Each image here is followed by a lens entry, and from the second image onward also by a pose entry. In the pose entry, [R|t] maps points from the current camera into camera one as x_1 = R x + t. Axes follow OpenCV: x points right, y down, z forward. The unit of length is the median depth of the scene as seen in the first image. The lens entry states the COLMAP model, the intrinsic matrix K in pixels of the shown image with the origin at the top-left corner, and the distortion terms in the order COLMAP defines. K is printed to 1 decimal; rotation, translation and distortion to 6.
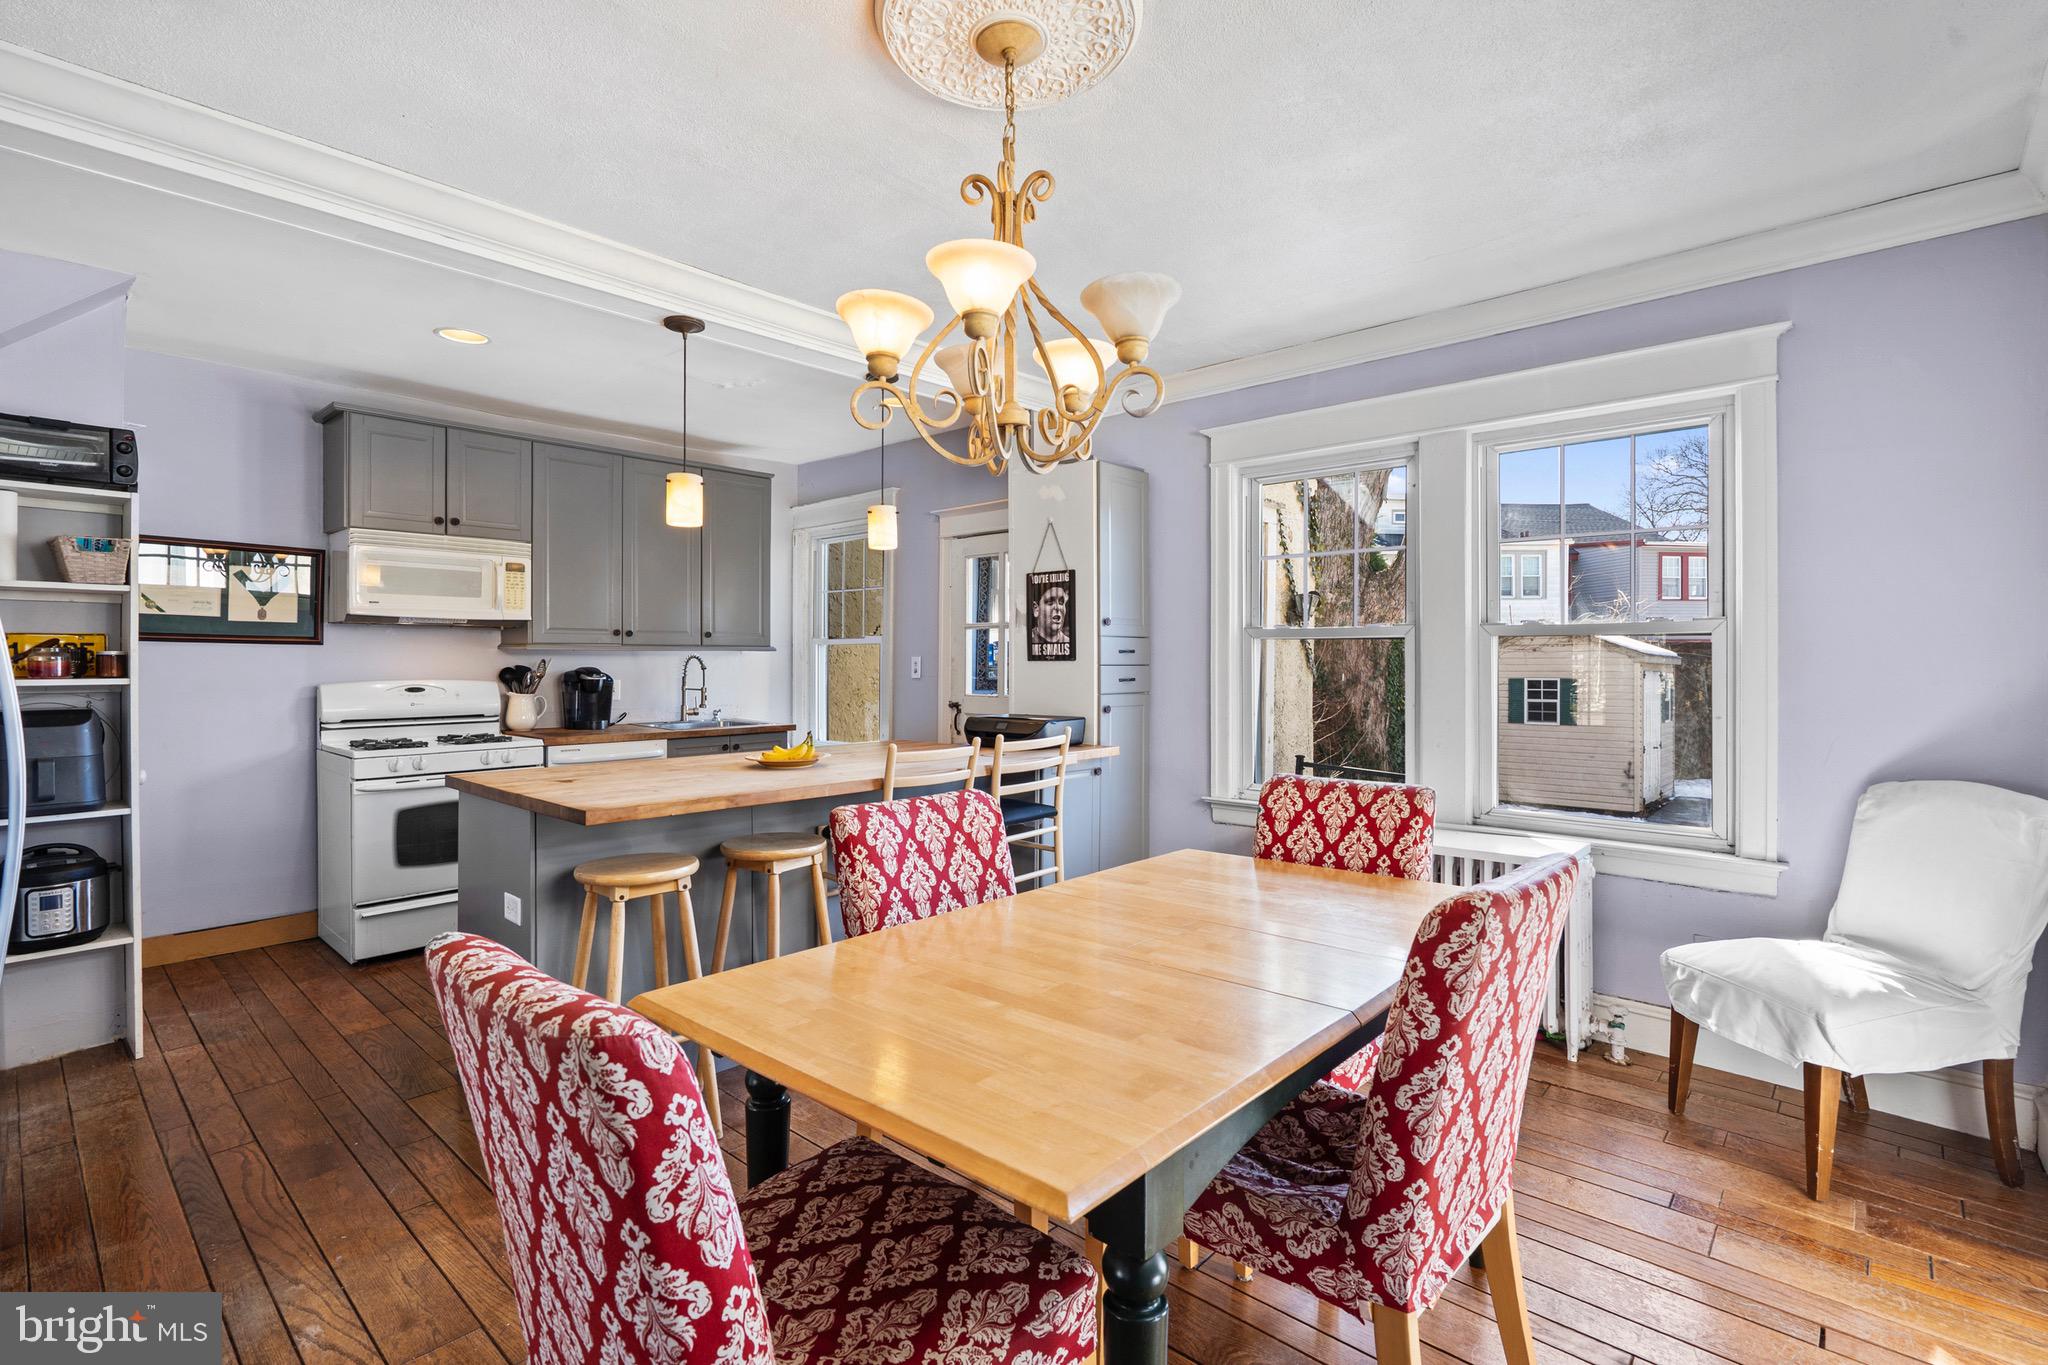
lens RADIAL K [[938.7, 0, 1011.8], [0, 938.7, 649.3], [0, 0, 1]] dist [-0.001826, -0.000426]
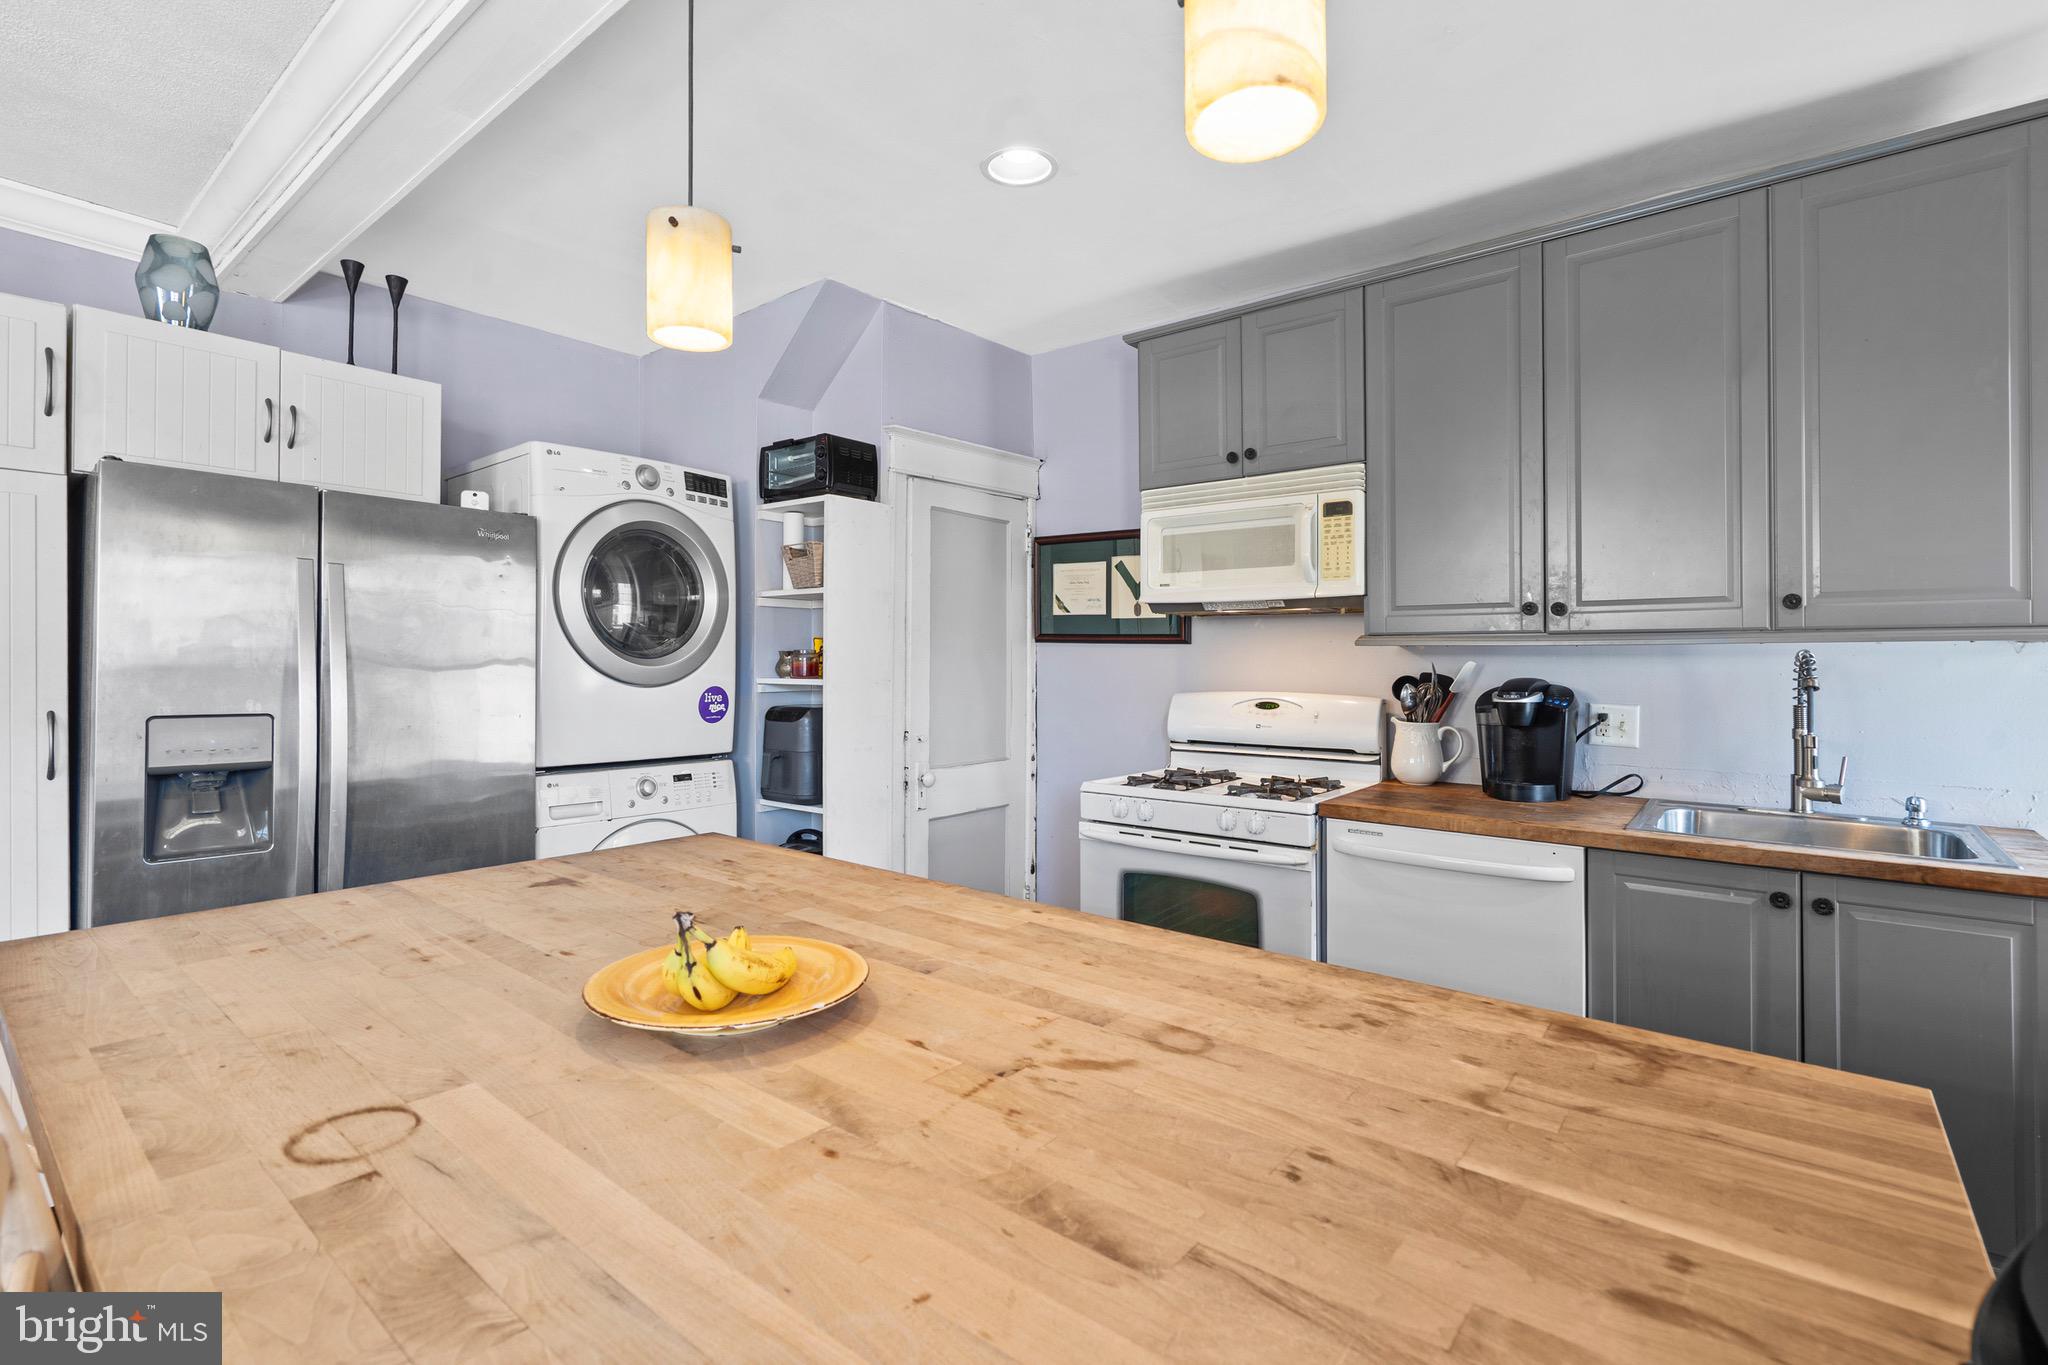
lens RADIAL K [[938.9, 0, 1020.6], [0, 938.9, 653.8], [0, 0, 1]] dist [-0.001479, 0.000695]
pose [[0.069217, -0.008626, -0.997564, 0.056756], [0.007470, 0.999939, -0.008128, 0.009463], [0.997574, -0.006889, 0.069277, 0.845389]]
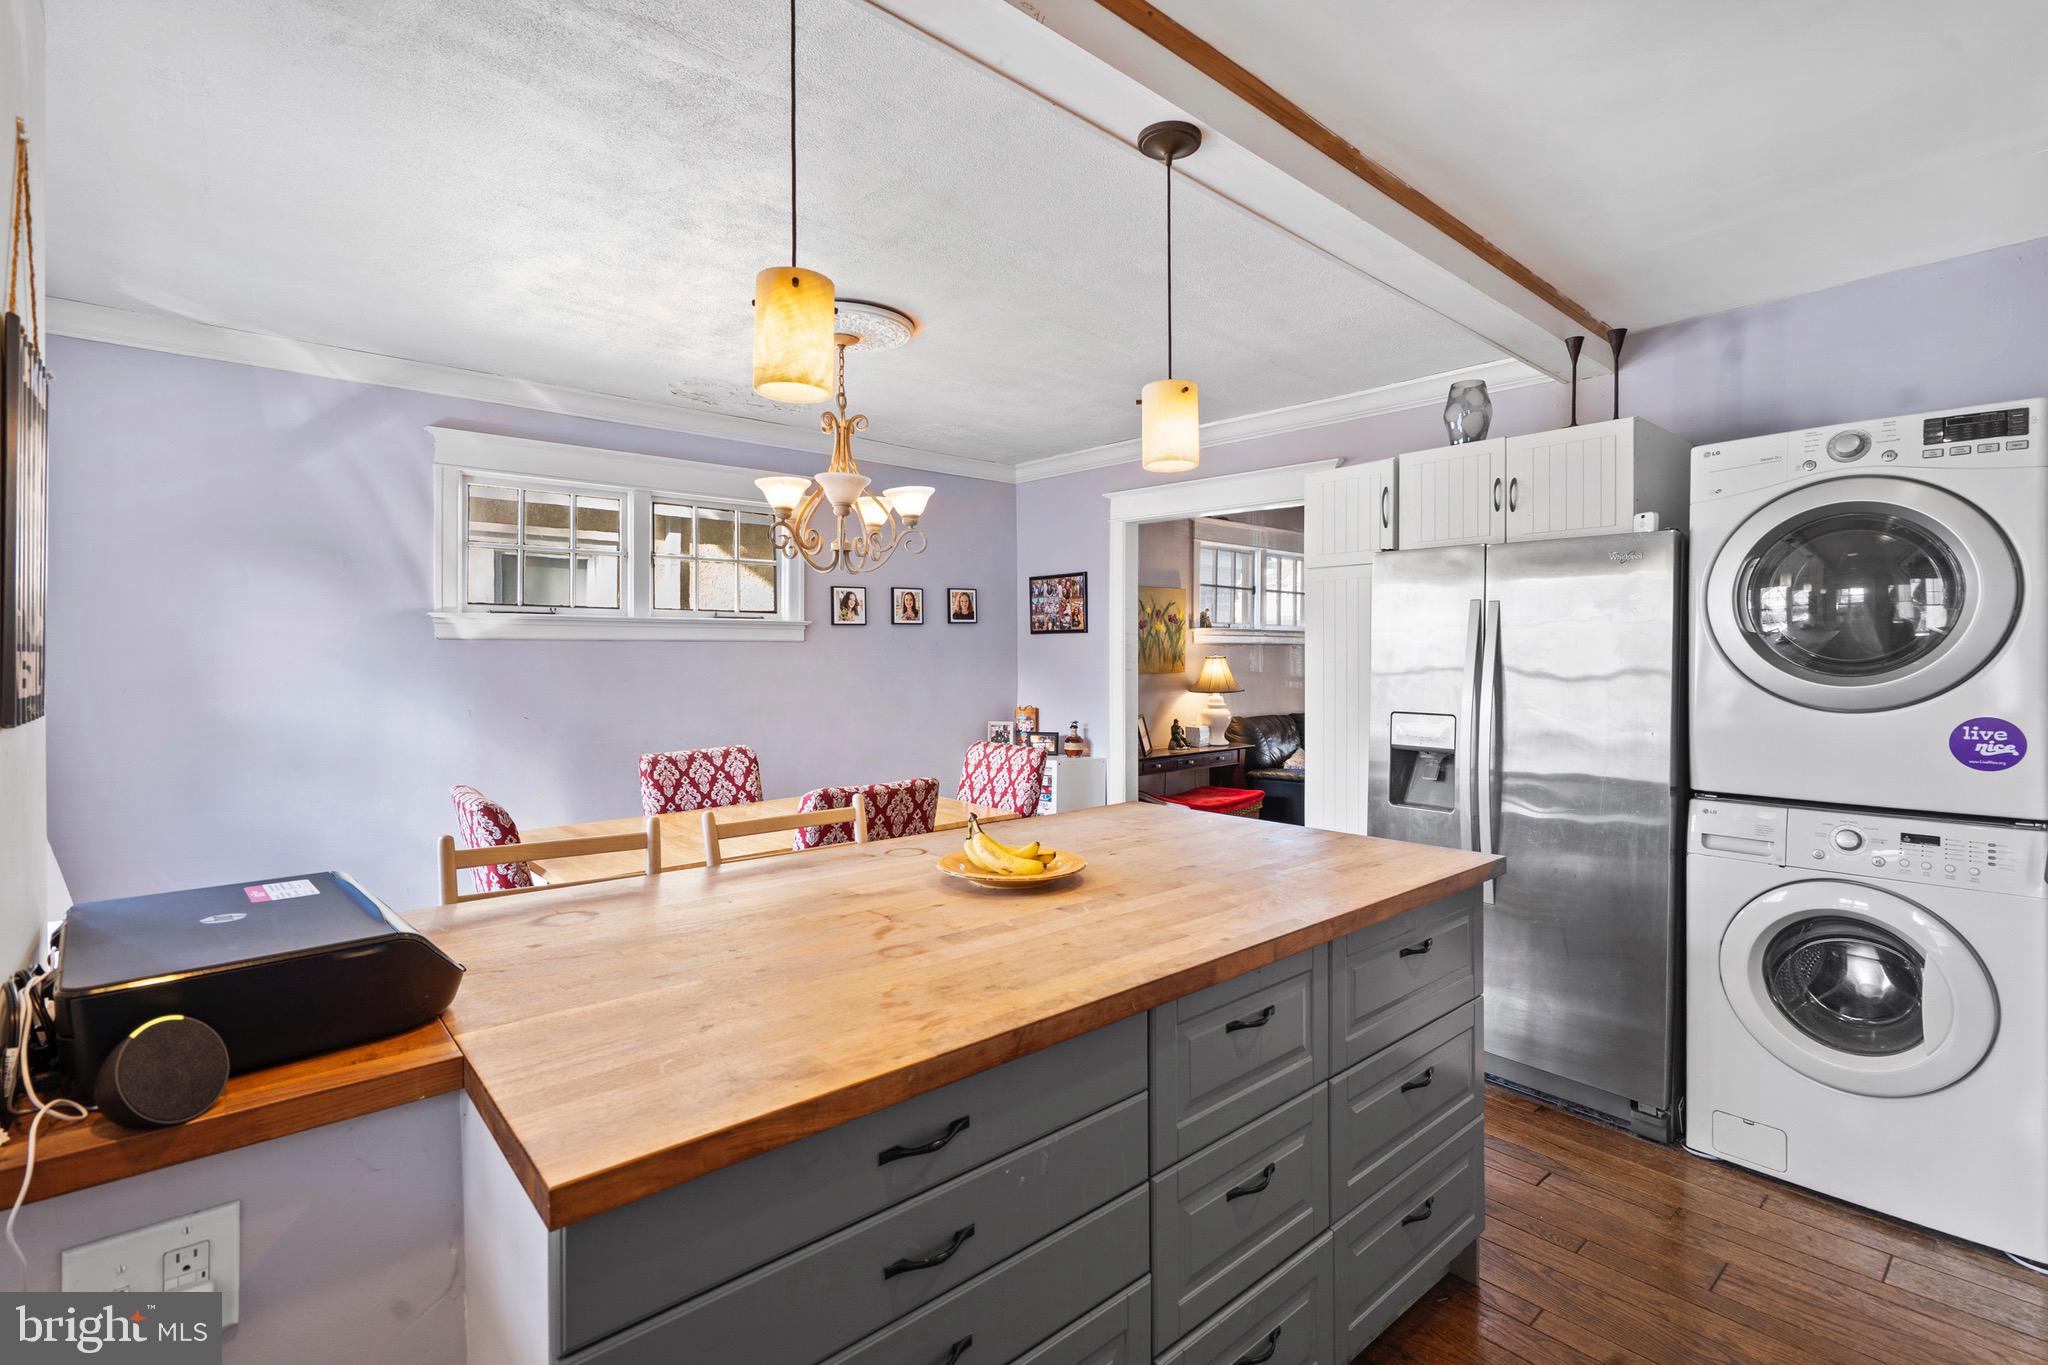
lens RADIAL K [[938.9, 0, 1020.6], [0, 938.9, 653.8], [0, 0, 1]] dist [-0.001479, 0.000695]
pose [[-0.995349, 0.003201, 0.096284, -0.236022], [0.001518, 0.999845, -0.017546, 0.000673], [-0.096325, -0.017318, -0.995199, 1.222688]]
